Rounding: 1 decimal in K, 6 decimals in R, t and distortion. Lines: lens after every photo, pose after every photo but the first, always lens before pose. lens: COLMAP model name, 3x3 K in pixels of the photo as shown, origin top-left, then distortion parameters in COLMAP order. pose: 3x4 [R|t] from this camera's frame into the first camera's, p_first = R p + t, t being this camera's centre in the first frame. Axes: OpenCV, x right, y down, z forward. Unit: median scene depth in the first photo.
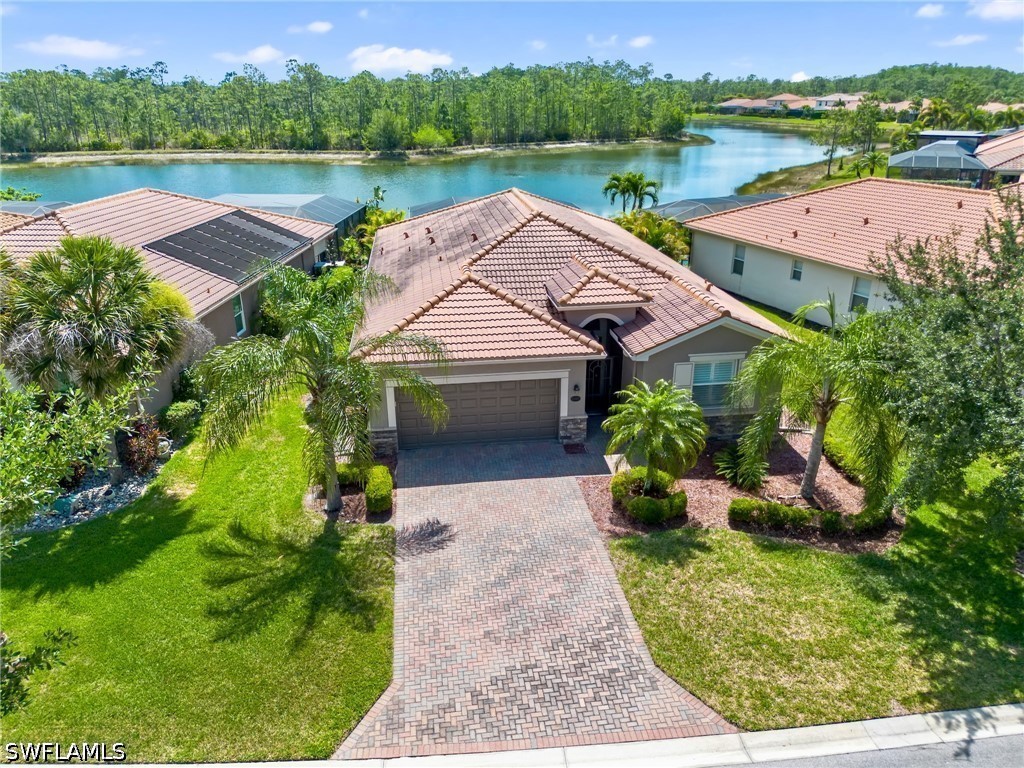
lens RADIAL K [[727.9, 0, 512.0], [0, 727.9, 384.0], [0, 0, 1]] dist [0.060638, -0.053899]
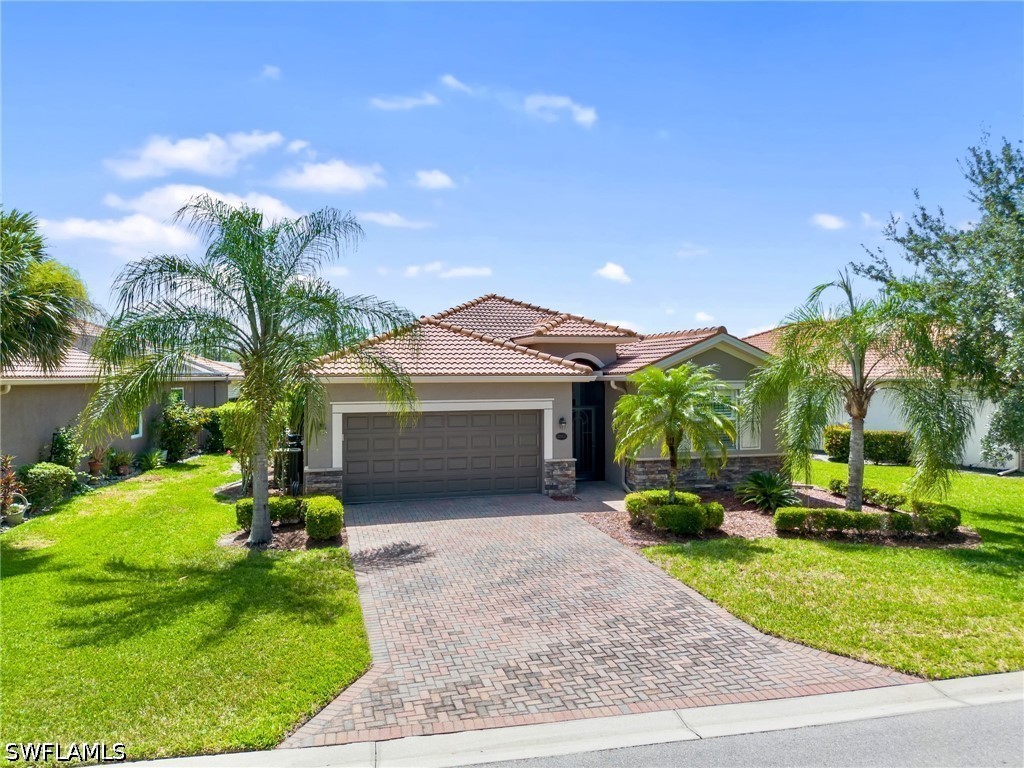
lens RADIAL K [[727.9, 0, 512.0], [0, 727.9, 384.0], [0, 0, 1]] dist [0.060638, -0.053899]
pose [[0.990748, -0.001438, 0.135709, -0.100651], [0.050288, 0.932654, -0.357249, 0.316946], [-0.126056, 0.360768, 0.924098, 0.252994]]
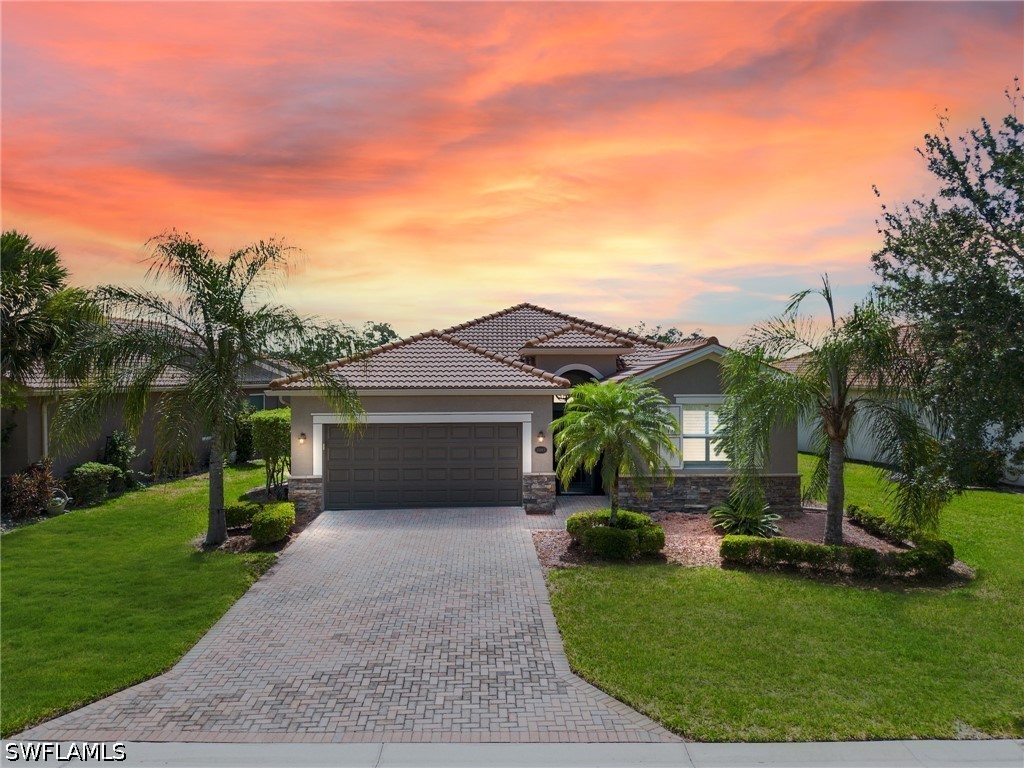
lens RADIAL K [[727.9, 0, 512.0], [0, 727.9, 384.0], [0, 0, 1]] dist [0.060638, -0.053899]
pose [[0.995582, 0.003051, -0.093848, 0.160879], [-0.036694, 0.932638, -0.358942, 0.302323], [0.086431, 0.360800, 0.928630, 0.241830]]
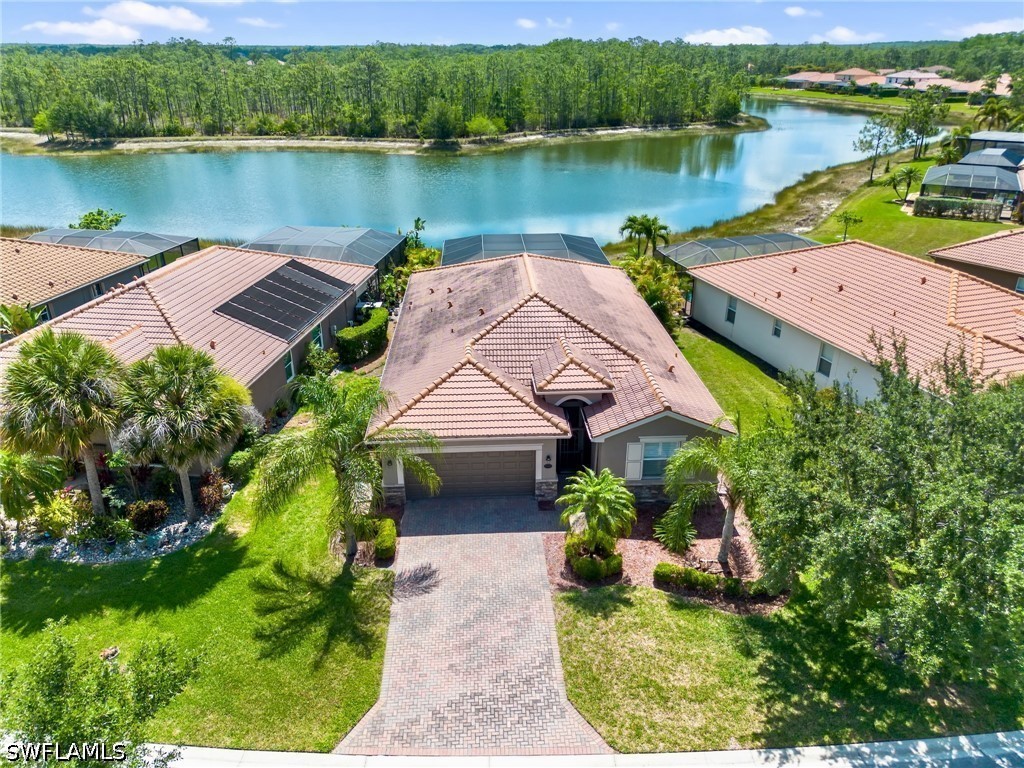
lens RADIAL K [[727.9, 0, 512.0], [0, 727.9, 384.0], [0, 0, 1]] dist [0.060638, -0.053899]
pose [[0.996686, 0.034995, -0.073428, 0.136452], [-0.031467, 0.998319, 0.048669, -0.216653], [0.075008, -0.046197, 0.996112, -0.284477]]
